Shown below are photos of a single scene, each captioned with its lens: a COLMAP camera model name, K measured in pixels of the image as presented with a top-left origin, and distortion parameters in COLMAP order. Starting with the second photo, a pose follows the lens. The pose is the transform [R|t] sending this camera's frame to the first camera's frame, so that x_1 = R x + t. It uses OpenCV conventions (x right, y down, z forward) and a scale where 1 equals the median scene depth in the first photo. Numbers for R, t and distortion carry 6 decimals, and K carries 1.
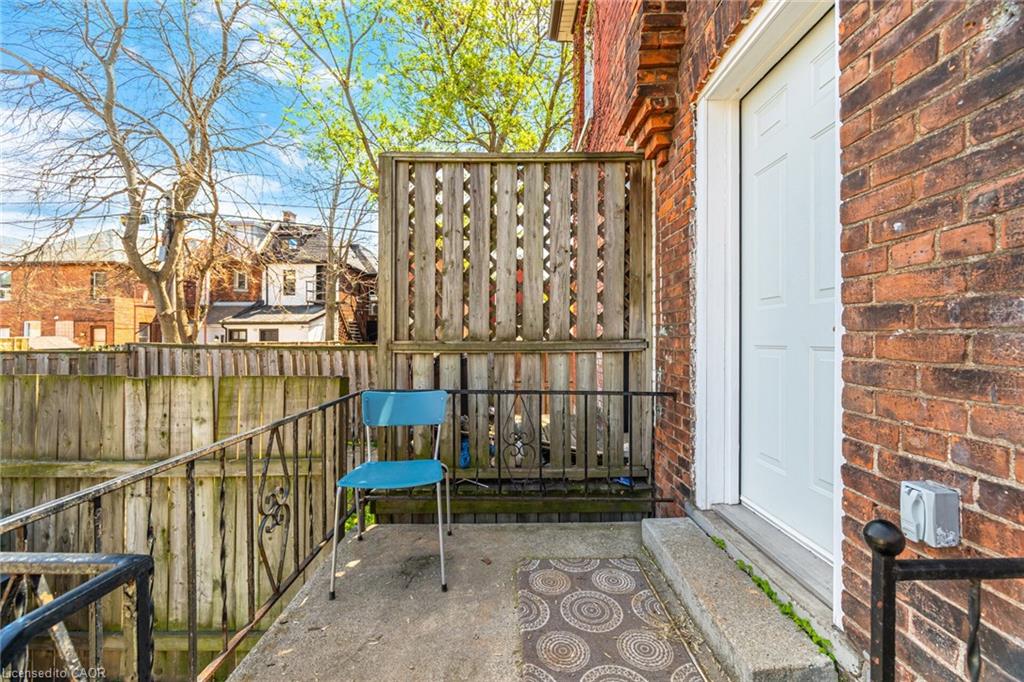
lens RADIAL K [[406.9, 0, 510.5], [0, 406.9, 342.4], [0, 0, 1]] dist [-0.006944, 0.000852]
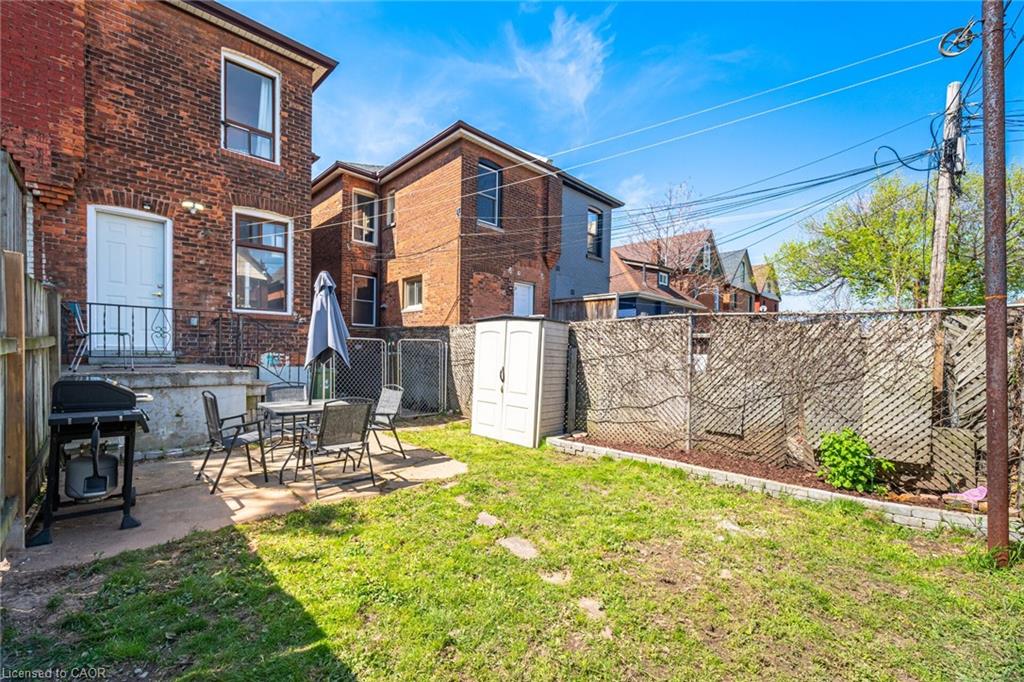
lens RADIAL K [[415.3, 0, 498.2], [0, 415.3, 354.0], [0, 0, 1]] dist [0.001371, -0.000070]
pose [[-0.681232, -0.020170, 0.731790, -2.722114], [-0.008618, 0.999772, 0.019533, 0.263883], [-0.732017, 0.007000, -0.681250, 0.687671]]
